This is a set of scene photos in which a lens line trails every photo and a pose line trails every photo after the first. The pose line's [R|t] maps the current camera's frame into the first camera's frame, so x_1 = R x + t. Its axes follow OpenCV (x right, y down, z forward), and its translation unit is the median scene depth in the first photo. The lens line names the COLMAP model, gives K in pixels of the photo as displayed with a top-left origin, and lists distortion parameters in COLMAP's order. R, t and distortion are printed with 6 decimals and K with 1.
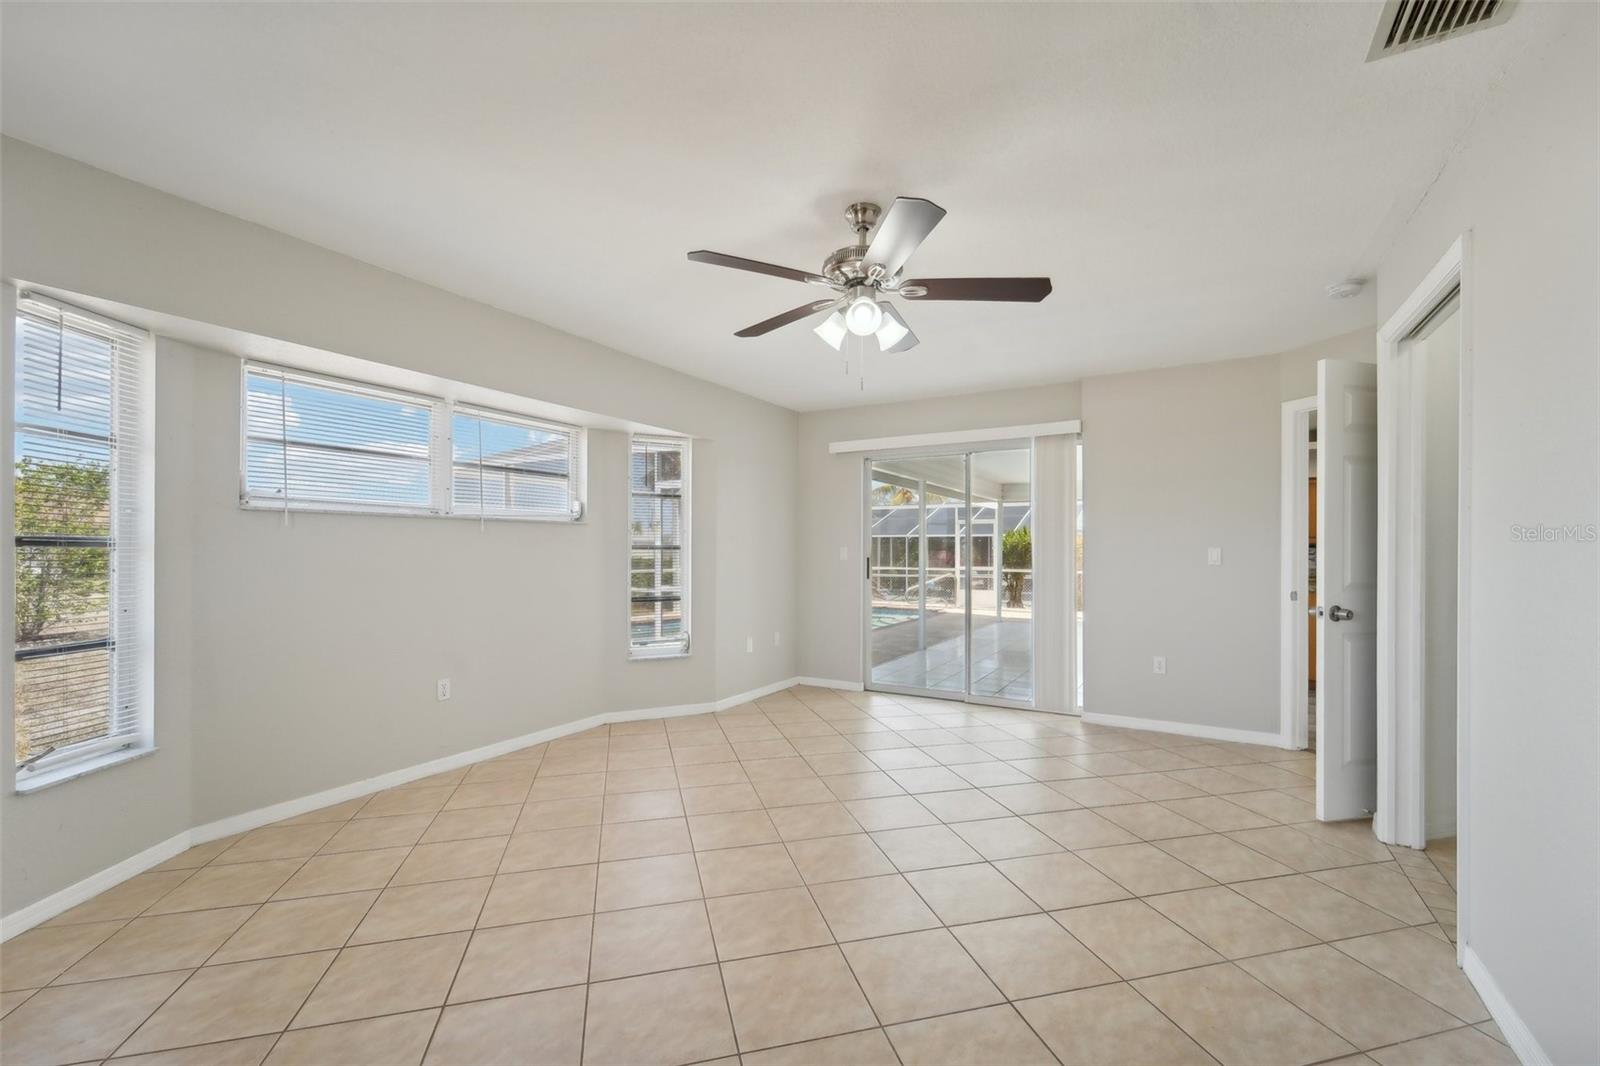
lens RADIAL K [[673.5, 0, 796.4], [0, 673.5, 543.7], [0, 0, 1]] dist [0.009410, -0.002780]
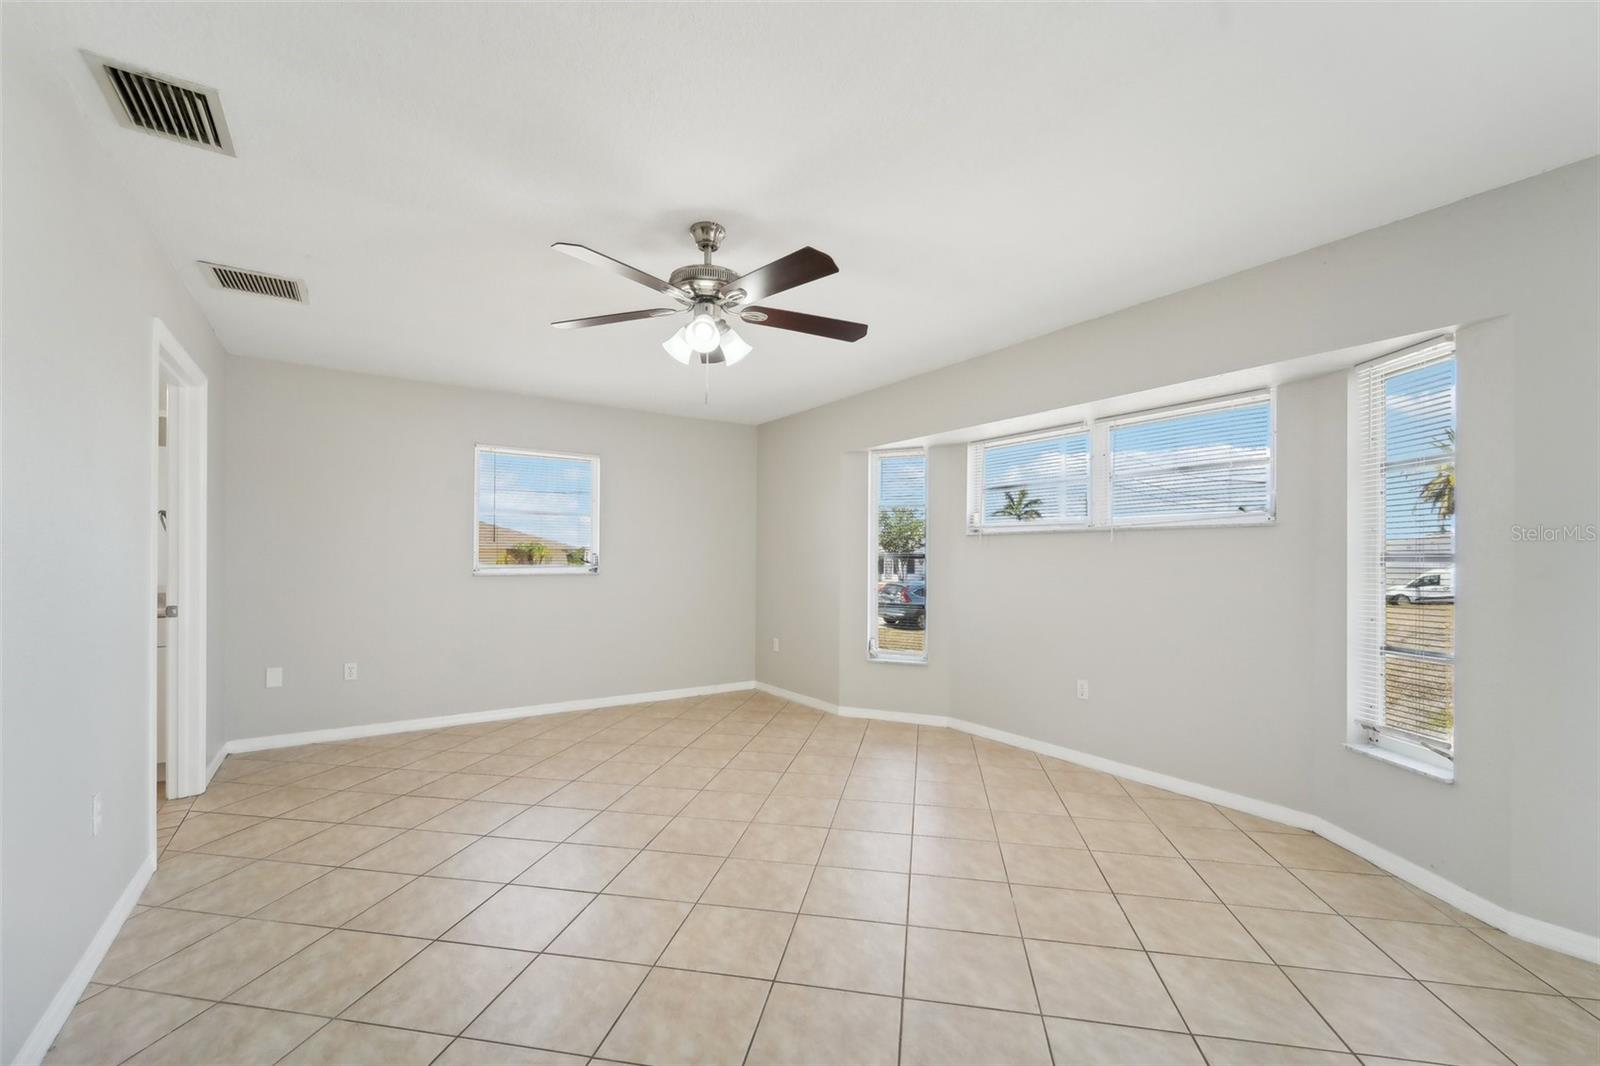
lens RADIAL K [[673.5, 0, 807.5], [0, 673.5, 558.9], [0, 0, 1]] dist [0.009410, -0.002780]
pose [[-0.424200, -0.004895, -0.905555, 0.650754], [-0.000859, 0.999987, -0.005003, 0.011734], [0.905568, -0.001345, -0.424199, 1.066244]]
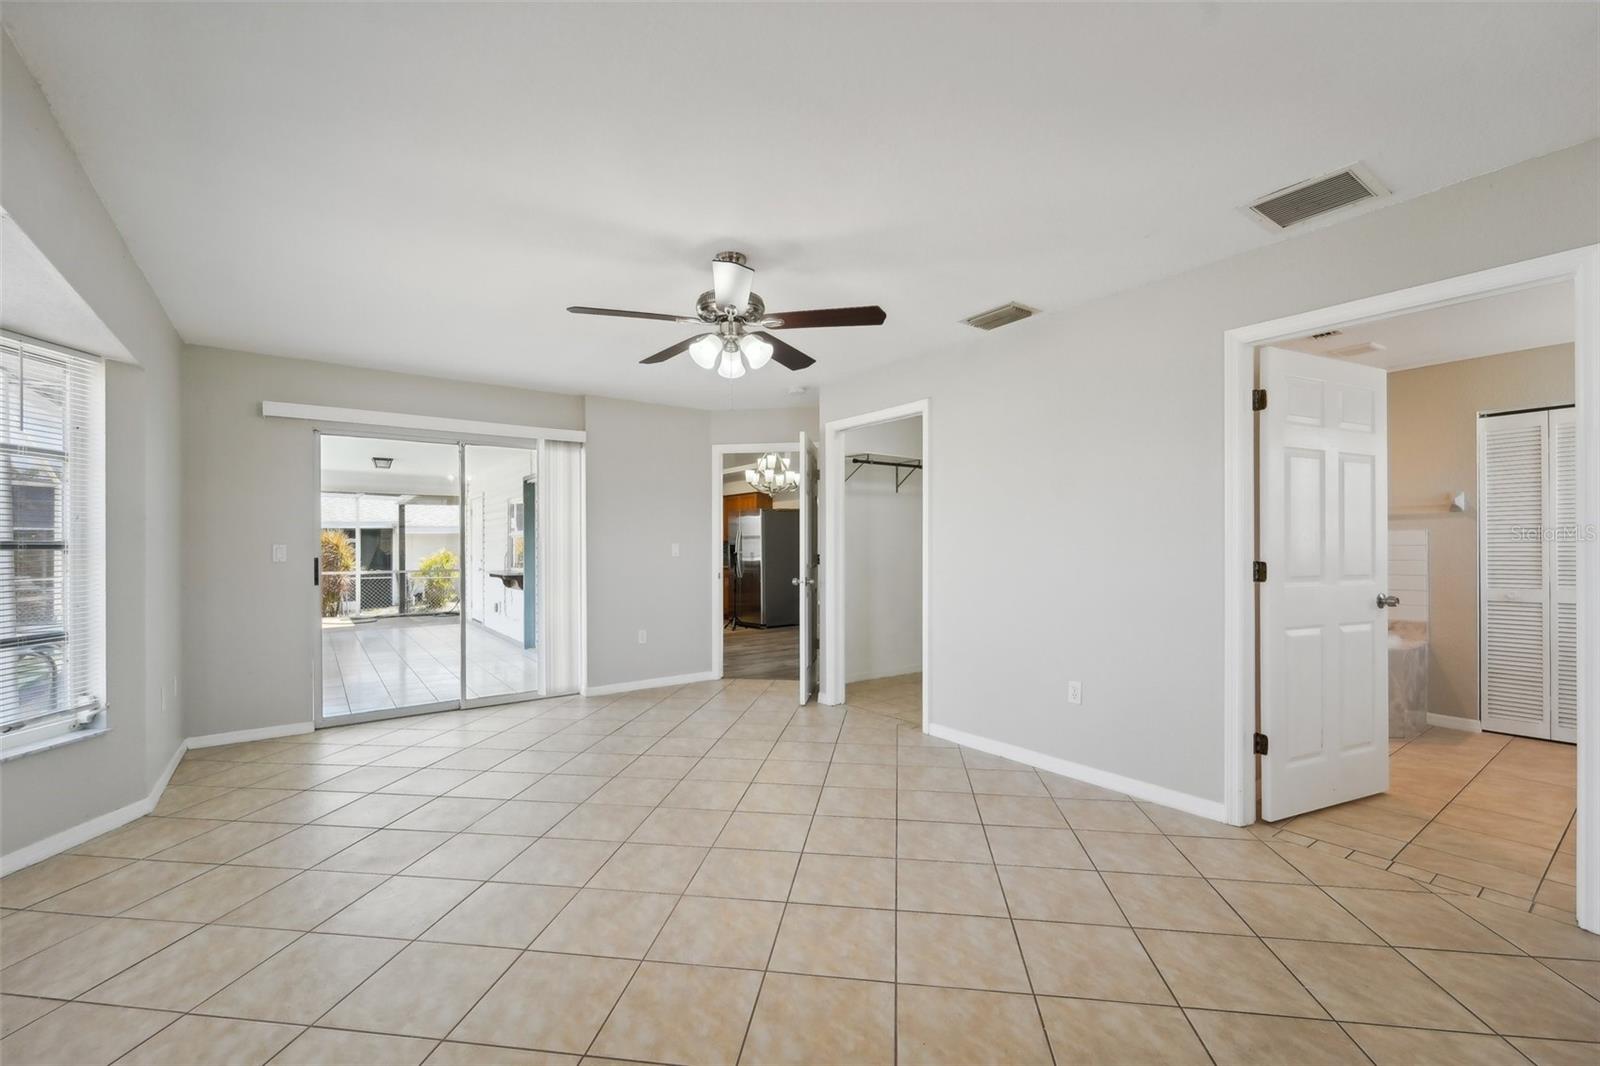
lens RADIAL K [[673.5, 0, 813.9], [0, 673.5, 536.4], [0, 0, 1]] dist [0.009410, -0.002780]
pose [[0.372668, 0.008248, 0.927928, -0.638936], [0.000031, 0.999960, -0.008901, 0.003947], [-0.927965, 0.003346, 0.372653, 0.286785]]
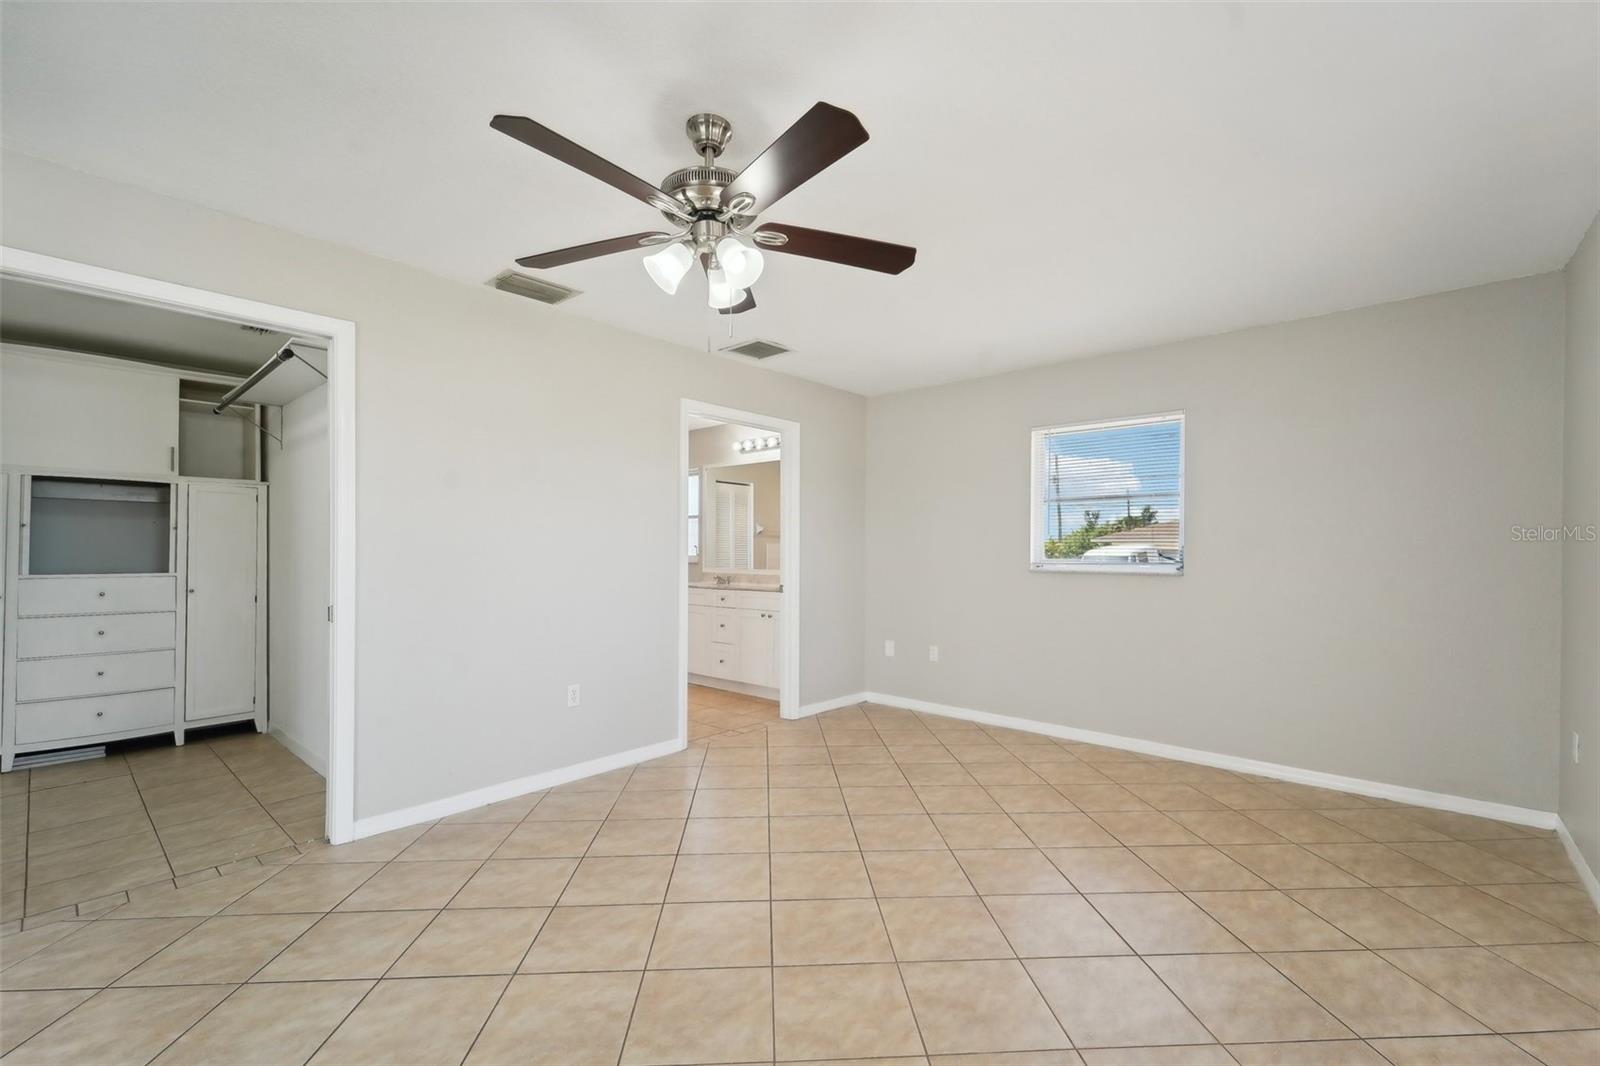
lens RADIAL K [[673.5, 0, 795.6], [0, 673.5, 542.2], [0, 0, 1]] dist [0.009410, -0.002780]
pose [[-0.979558, -0.005266, 0.201092, -0.115493], [-0.008403, 0.999856, -0.014749, 0.007121], [-0.200986, -0.016137, -0.979461, 1.200476]]
